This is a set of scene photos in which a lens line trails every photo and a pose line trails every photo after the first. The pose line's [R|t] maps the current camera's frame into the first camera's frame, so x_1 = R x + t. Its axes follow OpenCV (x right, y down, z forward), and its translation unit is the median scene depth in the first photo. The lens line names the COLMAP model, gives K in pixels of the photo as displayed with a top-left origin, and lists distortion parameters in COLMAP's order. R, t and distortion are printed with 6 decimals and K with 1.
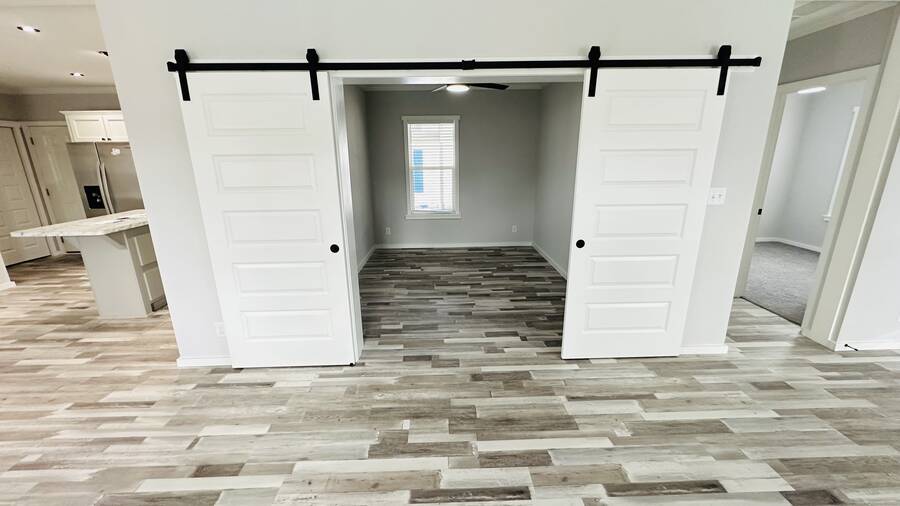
lens RADIAL K [[358.2, 0, 451.1], [0, 358.2, 252.8], [0, 0, 1]] dist [-0.002224, 0.001035]
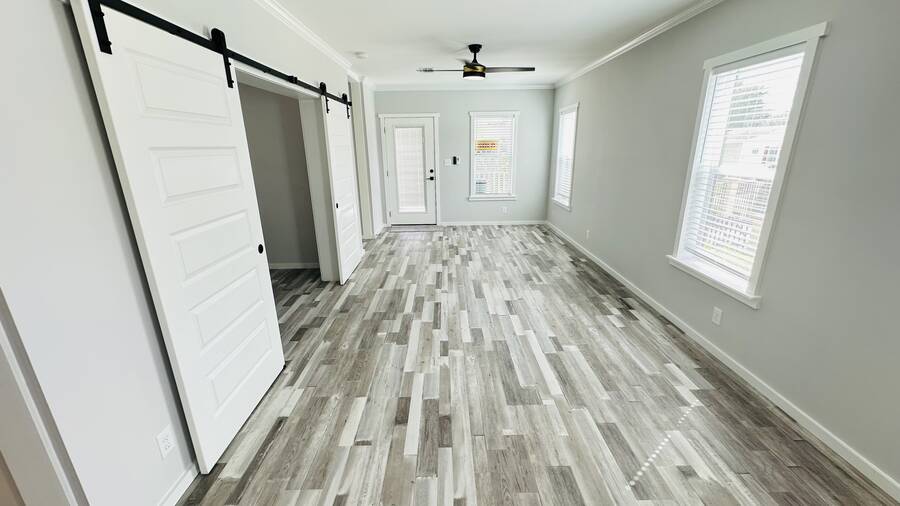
lens RADIAL K [[358.2, 0, 450.5], [0, 358.2, 252.3], [0, 0, 1]] dist [-0.002224, 0.001035]
pose [[0.010966, -0.274863, 0.961421, -2.660193], [0.277149, 0.924645, 0.261188, -0.238882], [-0.960764, 0.263593, 0.086318, 0.971830]]
